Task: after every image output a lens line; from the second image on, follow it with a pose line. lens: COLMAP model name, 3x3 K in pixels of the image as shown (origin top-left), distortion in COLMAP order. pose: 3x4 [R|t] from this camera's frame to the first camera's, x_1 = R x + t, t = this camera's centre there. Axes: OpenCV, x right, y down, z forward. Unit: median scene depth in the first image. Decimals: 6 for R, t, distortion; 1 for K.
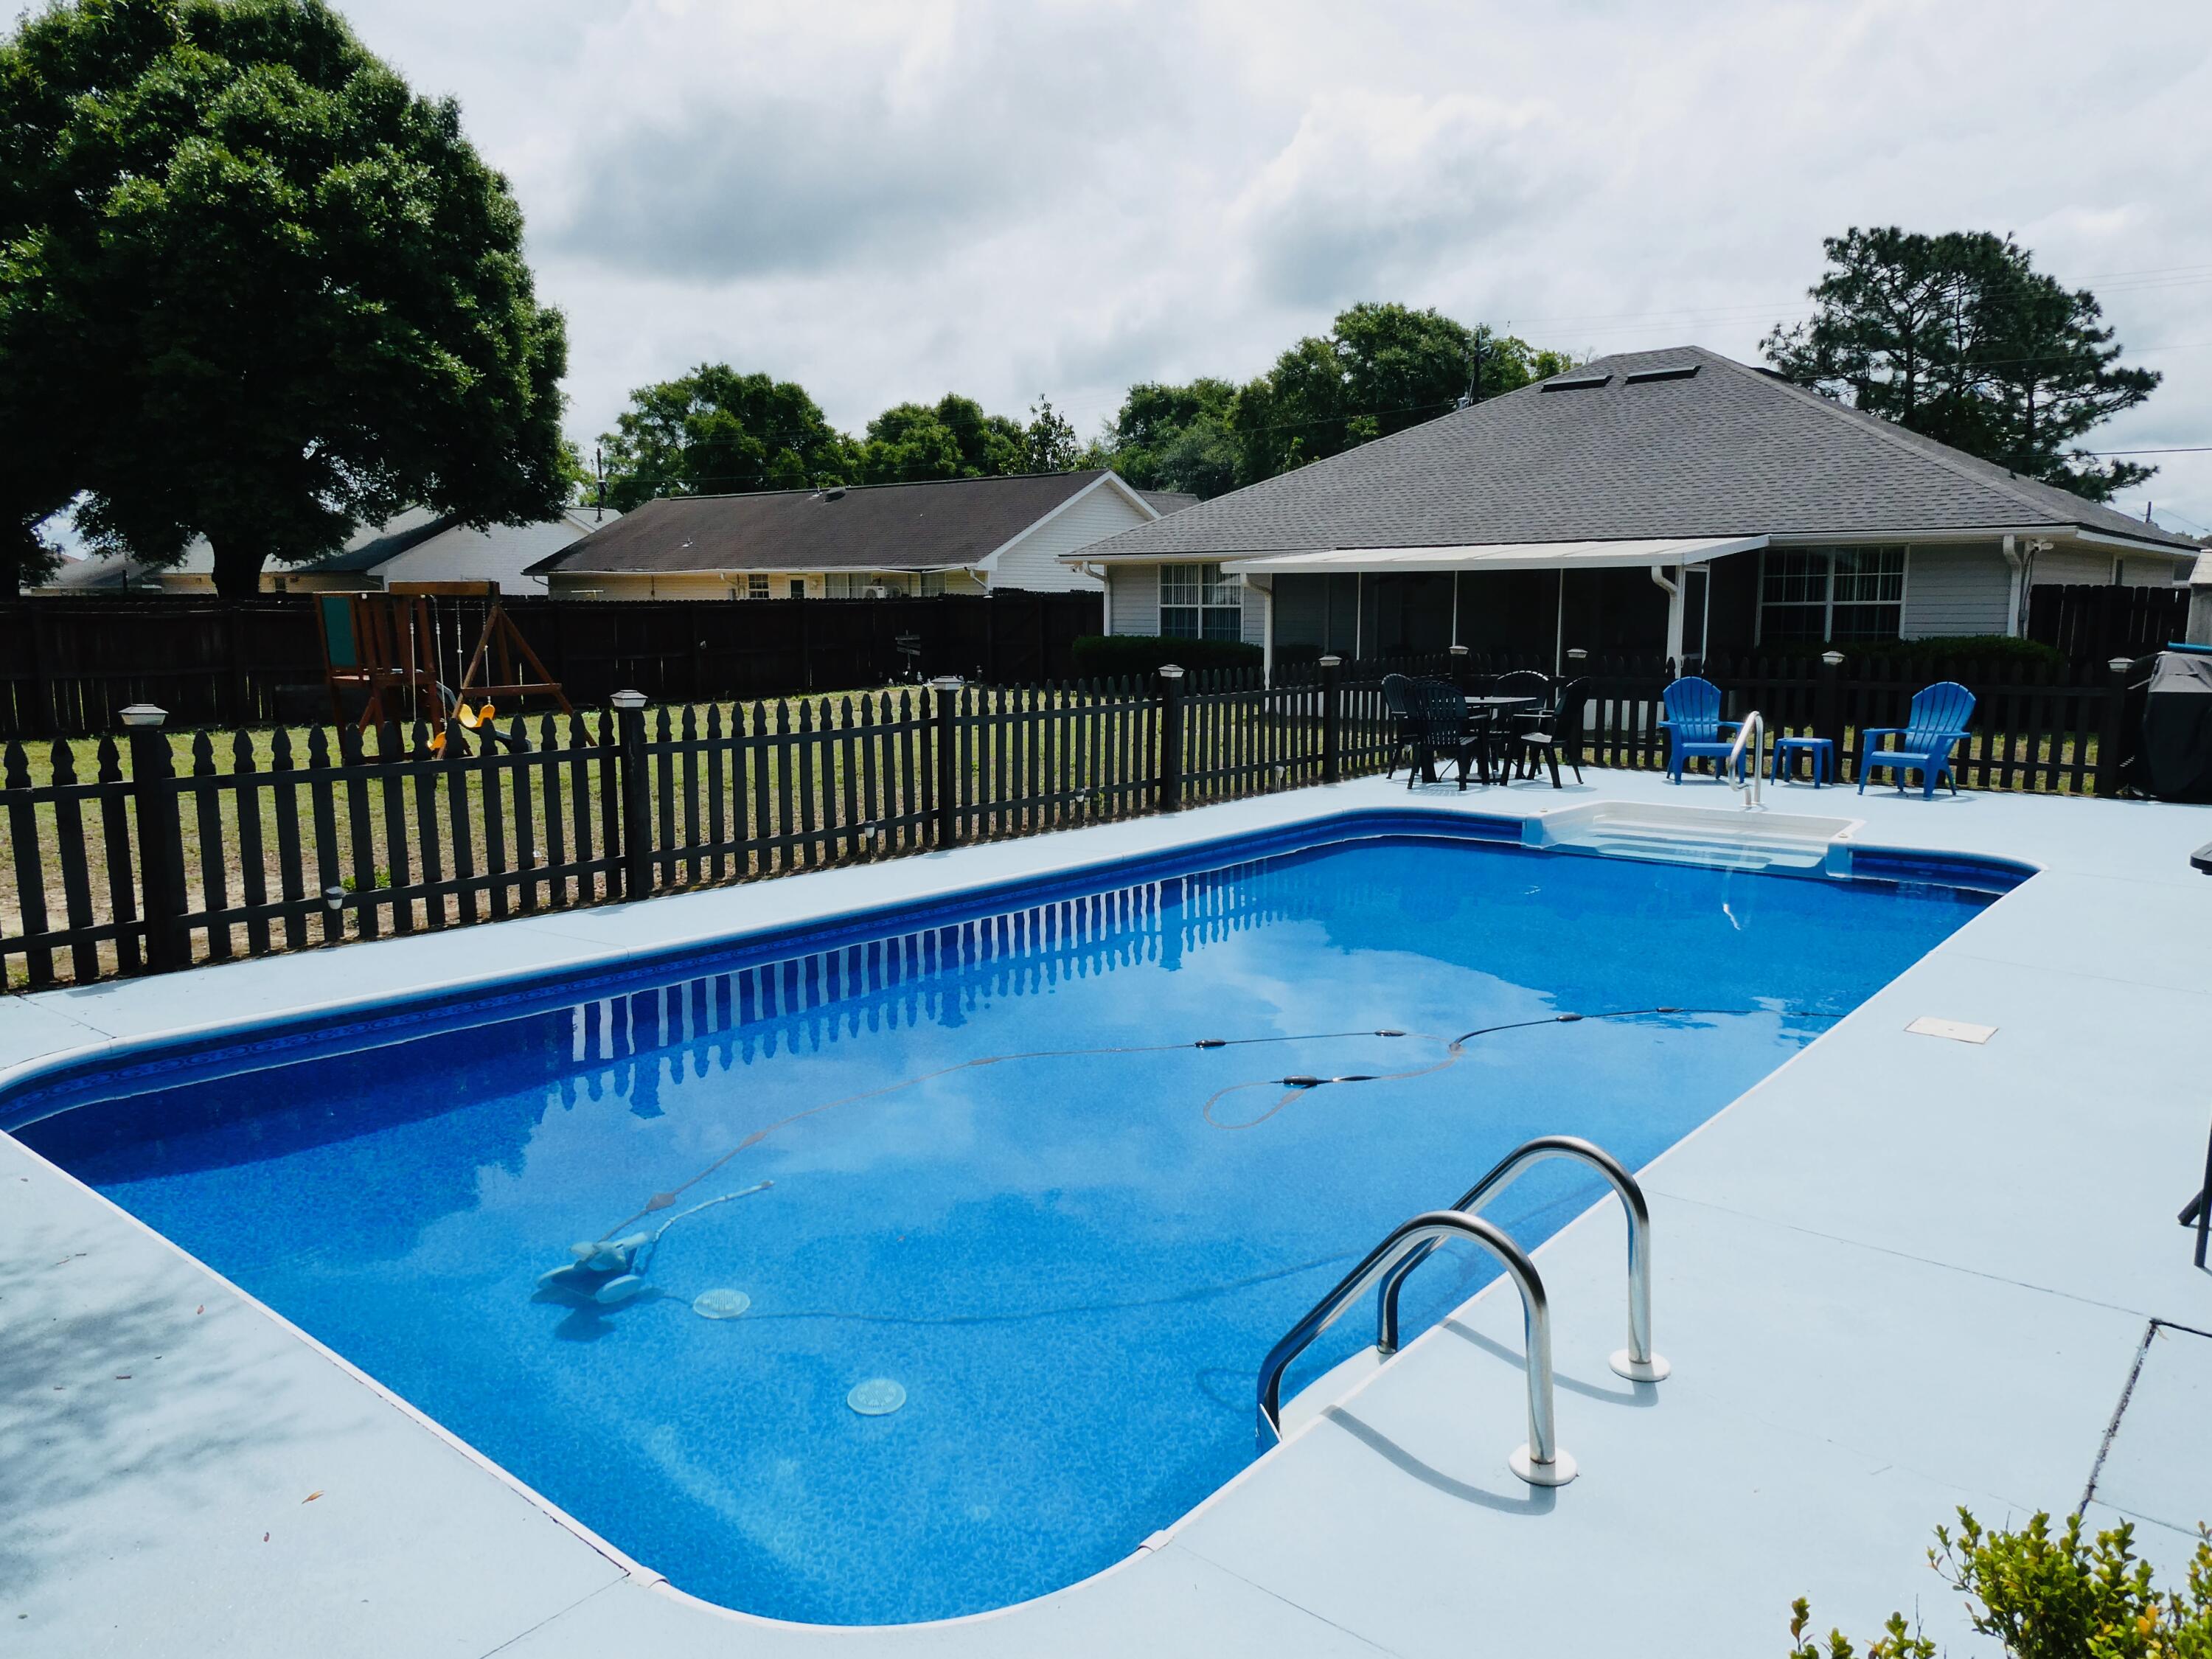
lens RADIAL K [[1566.4, 0, 1106.0], [0, 1566.4, 829.5], [0, 0, 1]] dist [0.010531, 0.000736]
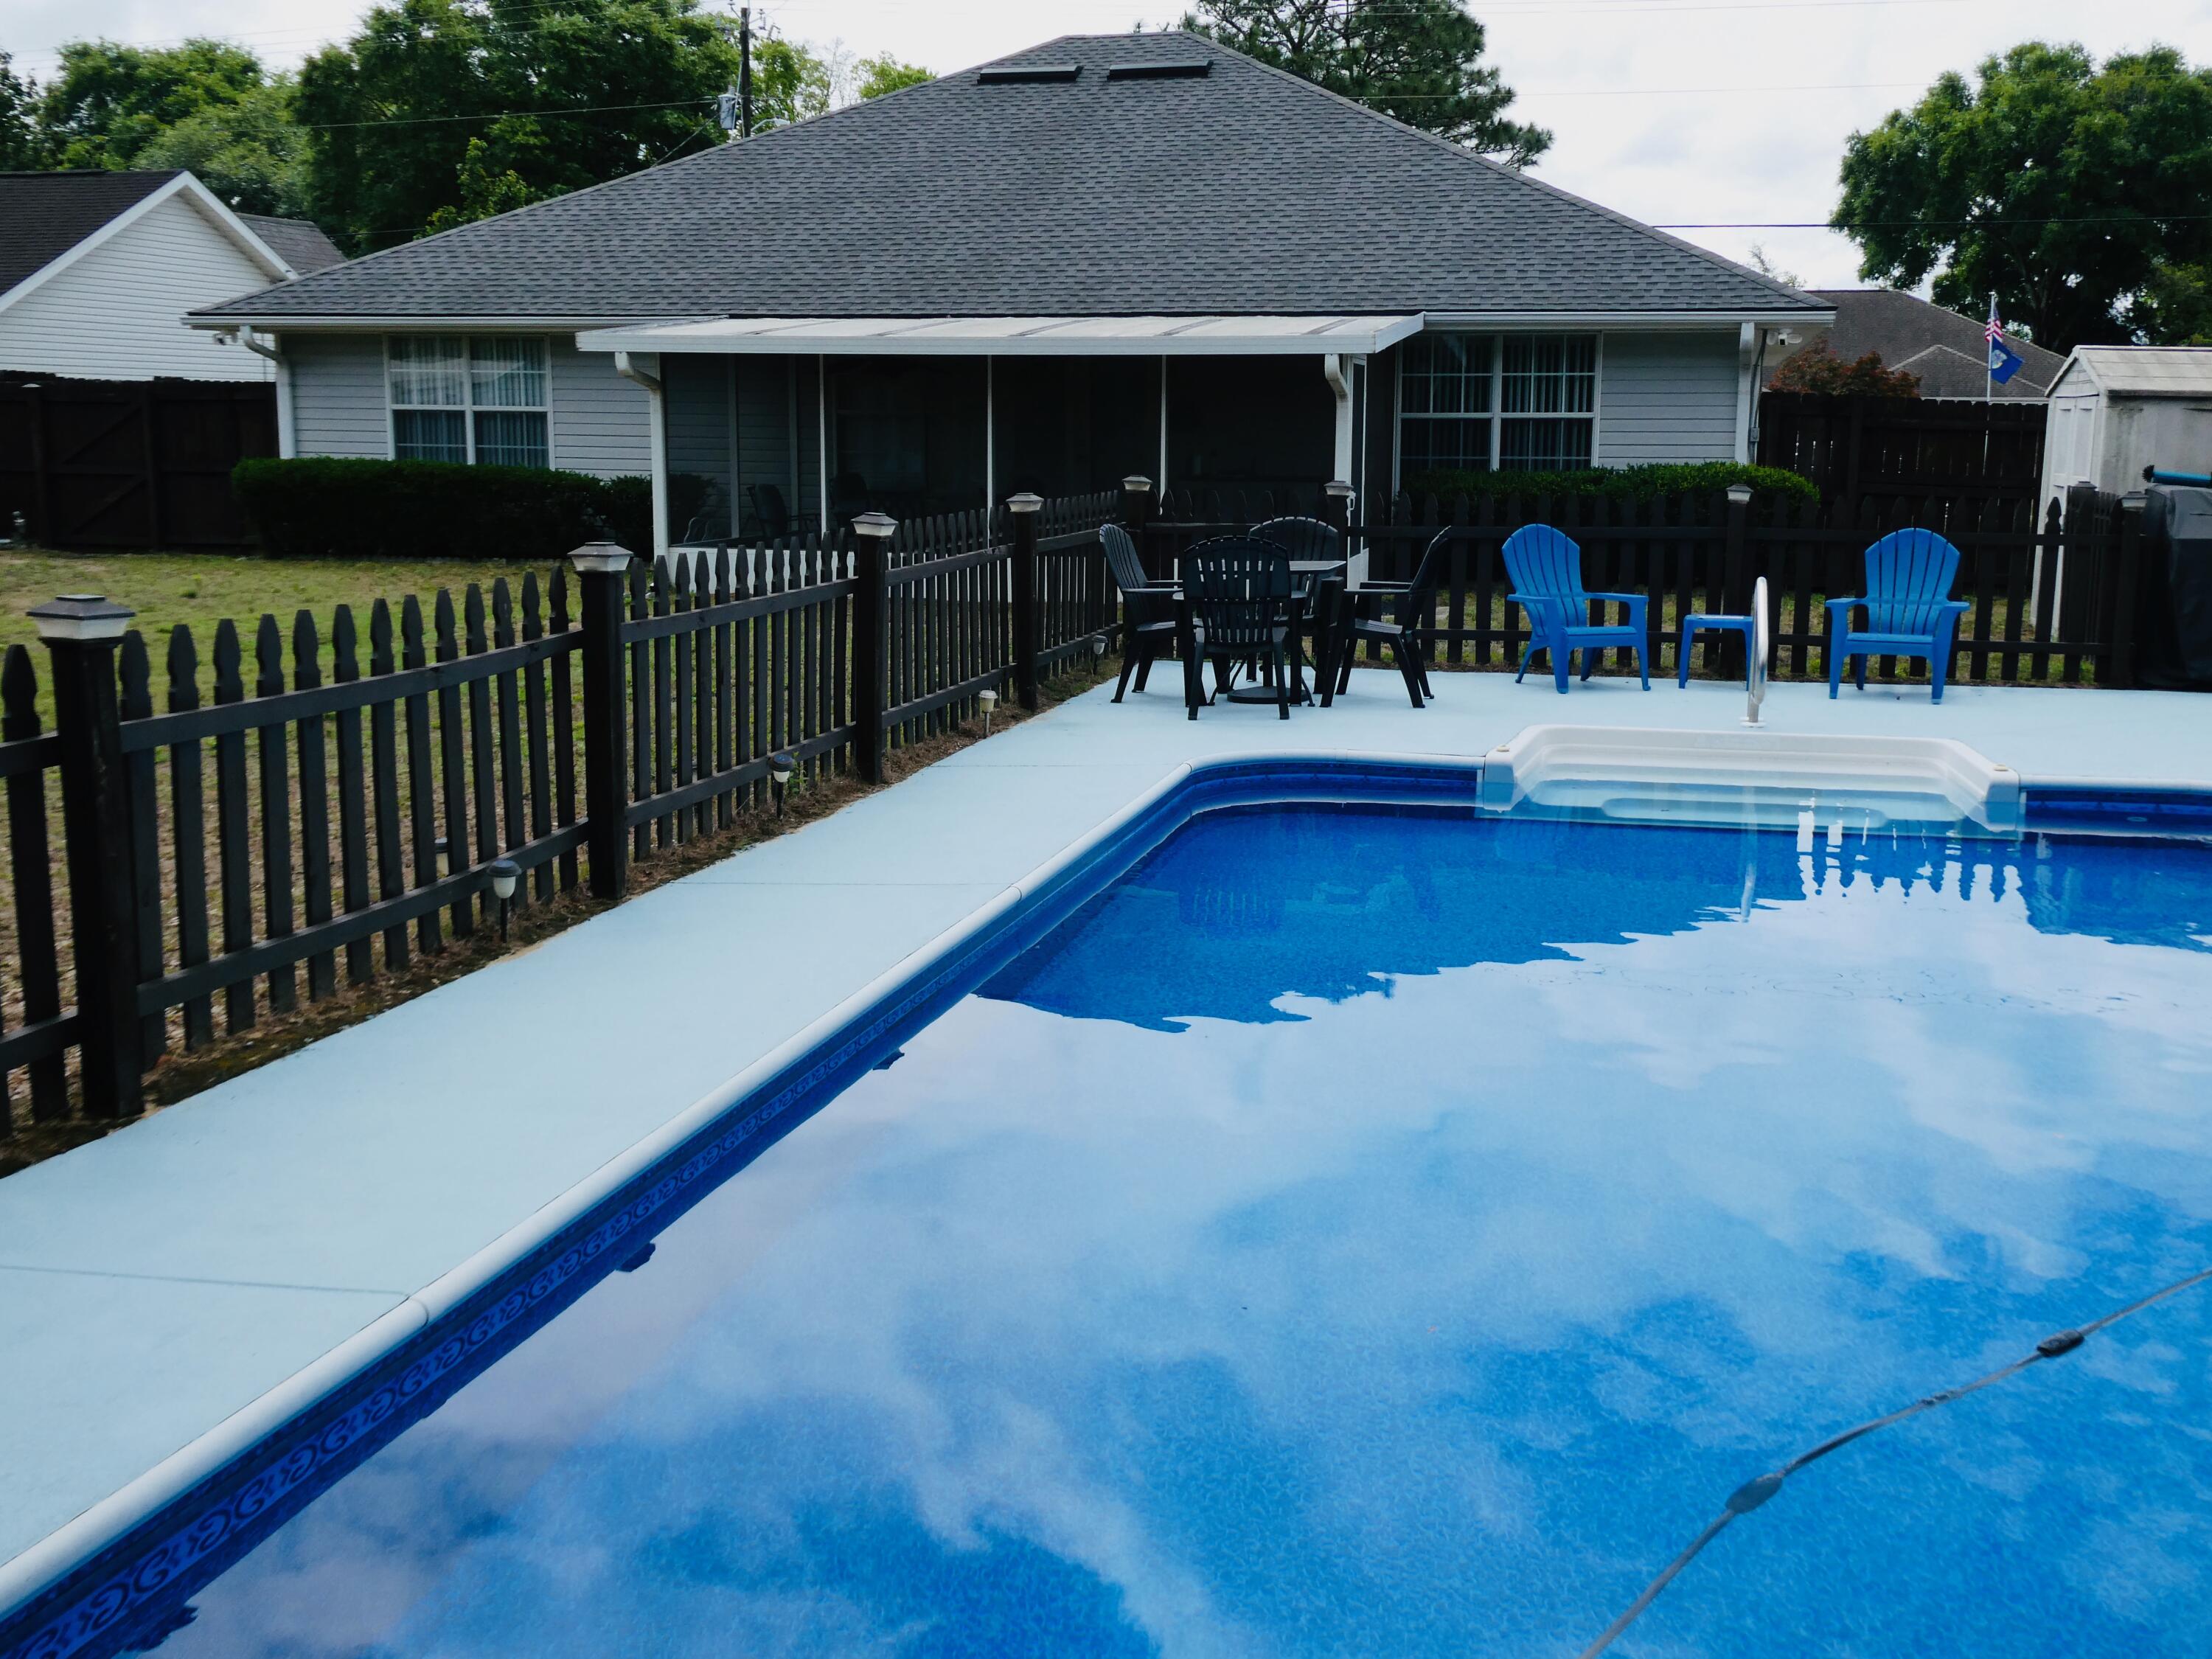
lens RADIAL K [[2257.4, 0, 1106.0], [0, 2257.4, 829.5], [0, 0, 1]] dist [0.000862, -0.021786]
pose [[0.890076, -0.071280, 0.450205, -0.157400], [0.054023, 0.997232, 0.051085, -0.021284], [-0.452600, -0.021149, 0.891463, 0.181878]]
